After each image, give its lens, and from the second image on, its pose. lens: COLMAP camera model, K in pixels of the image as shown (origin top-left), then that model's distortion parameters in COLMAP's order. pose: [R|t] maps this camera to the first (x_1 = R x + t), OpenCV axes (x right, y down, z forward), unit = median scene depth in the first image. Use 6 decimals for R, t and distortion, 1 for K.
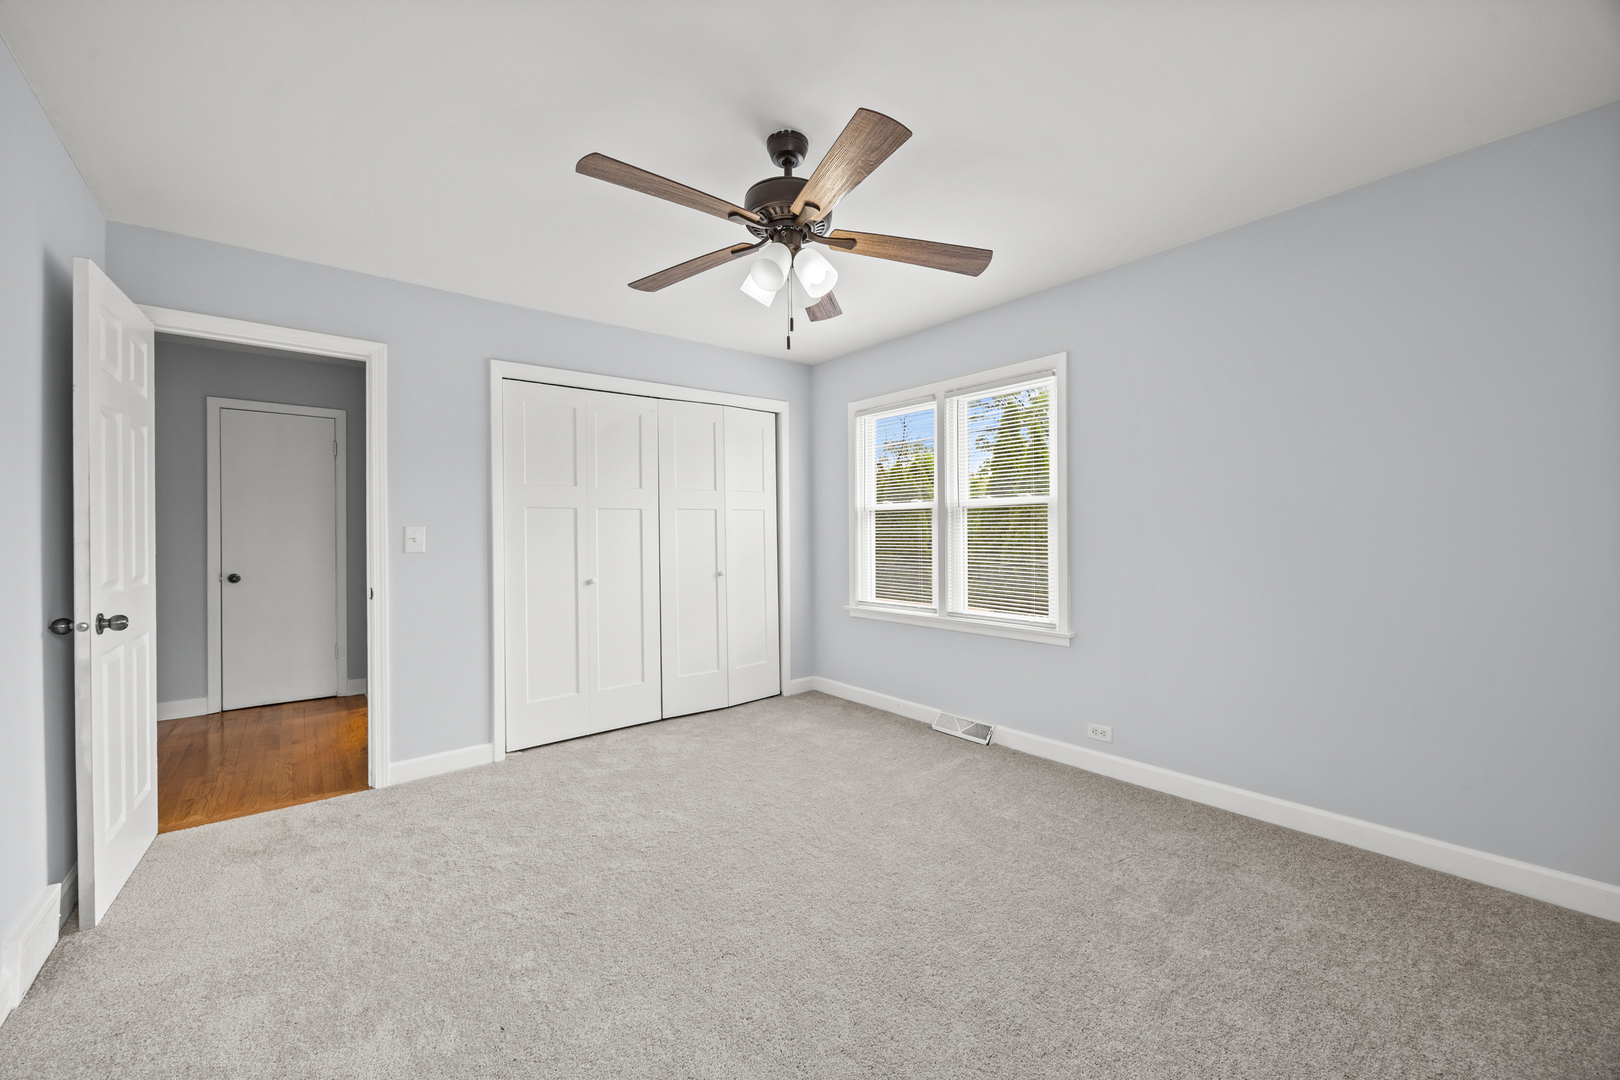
lens RADIAL K [[640.2, 0, 795.5], [0, 640.2, 539.0], [0, 0, 1]] dist [0.005002, 0.000007]
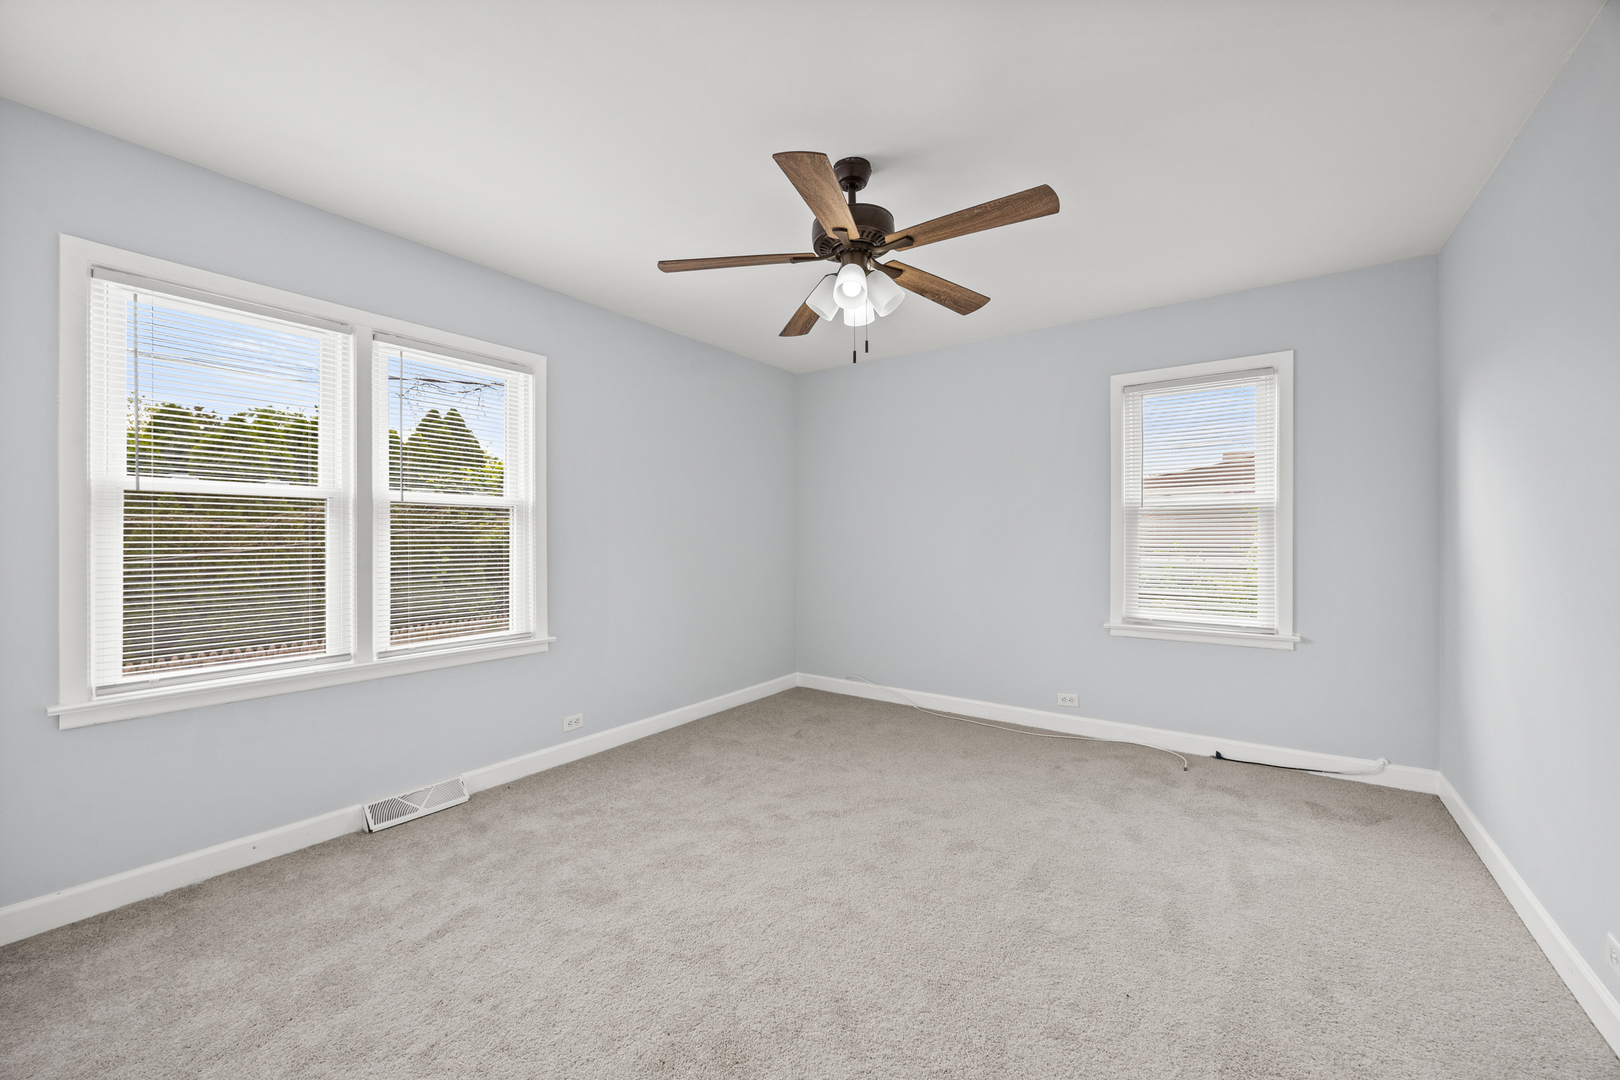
lens RADIAL K [[696.0, 0, 811.3], [0, 696.0, 548.9], [0, 0, 1]] dist [0.038173, -0.000009]
pose [[-0.293948, -0.016556, 0.955678, -0.615064], [0.004227, 0.999818, 0.018621, -0.009551], [-0.955812, 0.009513, -0.293824, 0.764167]]
